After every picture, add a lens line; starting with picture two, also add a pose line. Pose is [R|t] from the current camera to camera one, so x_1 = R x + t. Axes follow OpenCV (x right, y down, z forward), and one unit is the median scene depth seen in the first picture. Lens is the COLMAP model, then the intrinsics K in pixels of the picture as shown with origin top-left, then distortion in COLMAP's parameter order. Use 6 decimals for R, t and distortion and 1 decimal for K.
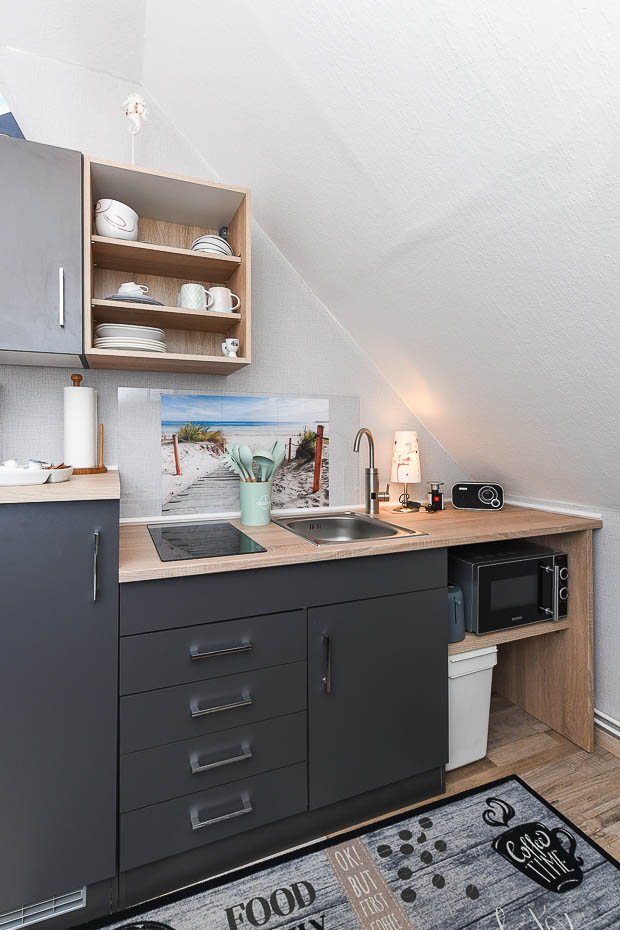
lens RADIAL K [[446.8, 0, 295.2], [0, 446.8, 438.7], [0, 0, 1]] dist [0.002326, -0.002097]
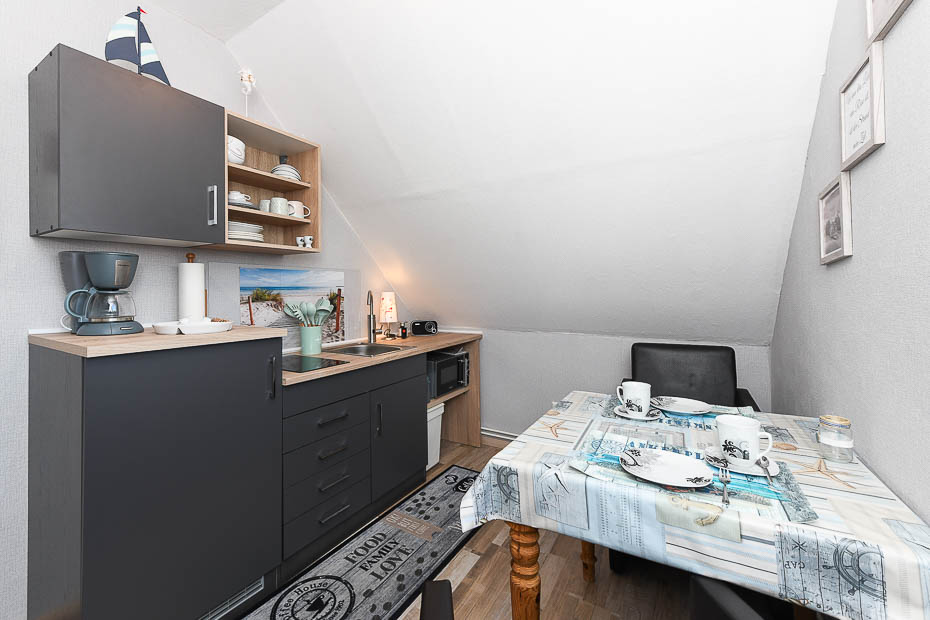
lens RADIAL K [[376.6, 0, 455.2], [0, 376.6, 290.2], [0, 0, 1]] dist [0.000213, -0.000024]
pose [[0.805607, -0.007159, 0.592407, -0.454146], [0.012262, 0.999914, -0.004591, -0.015873], [-0.592323, 0.010963, 0.805626, -0.338418]]
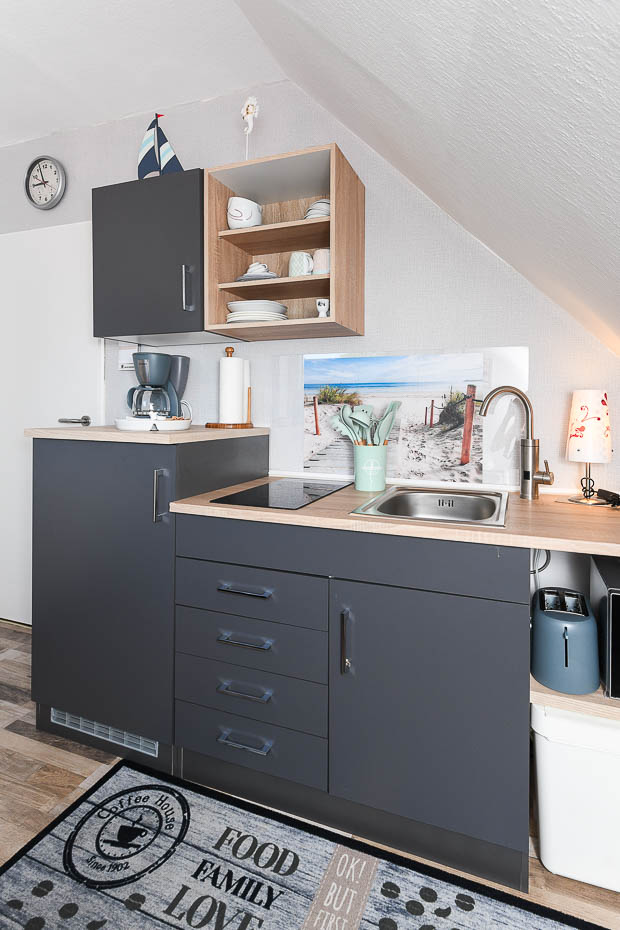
lens RADIAL K [[469.4, 0, 350.0], [0, 469.4, 414.5], [0, 0, 1]] dist [0.005495, -0.003178]
pose [[0.750146, 0.013217, -0.661140, 0.535727], [-0.009249, 0.999912, 0.009495, 0.022036], [0.661207, -0.001008, 0.750203, 0.221625]]
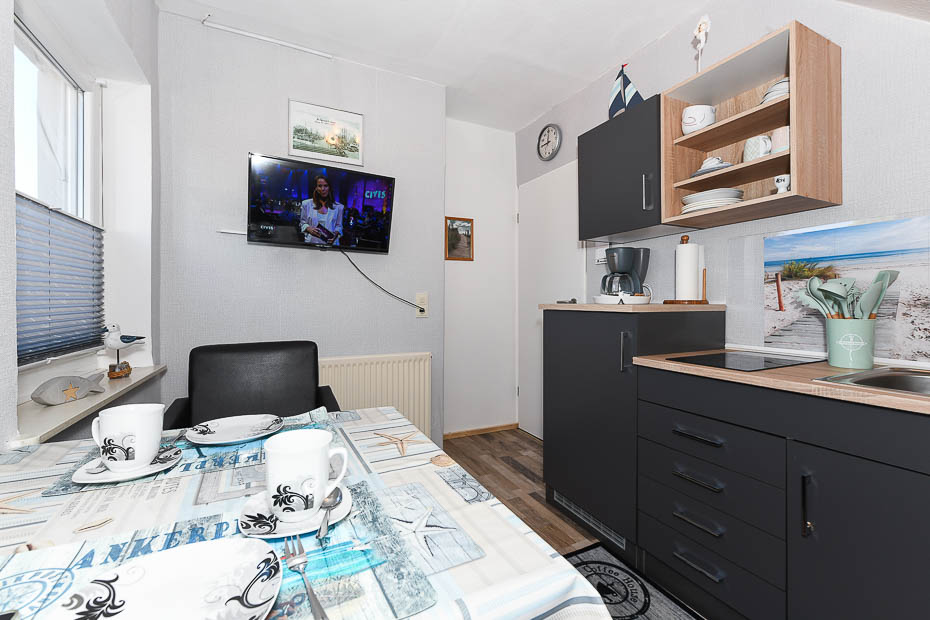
lens RADIAL K [[396.6, 0, 465.6], [0, 396.6, 304.6], [0, 0, 1]] dist [0.000318, -0.001930]
pose [[0.074076, 0.003027, -0.997248, 0.637914], [0.001108, 0.999995, 0.003117, 0.063246], [0.997252, -0.001336, 0.074072, 0.178310]]
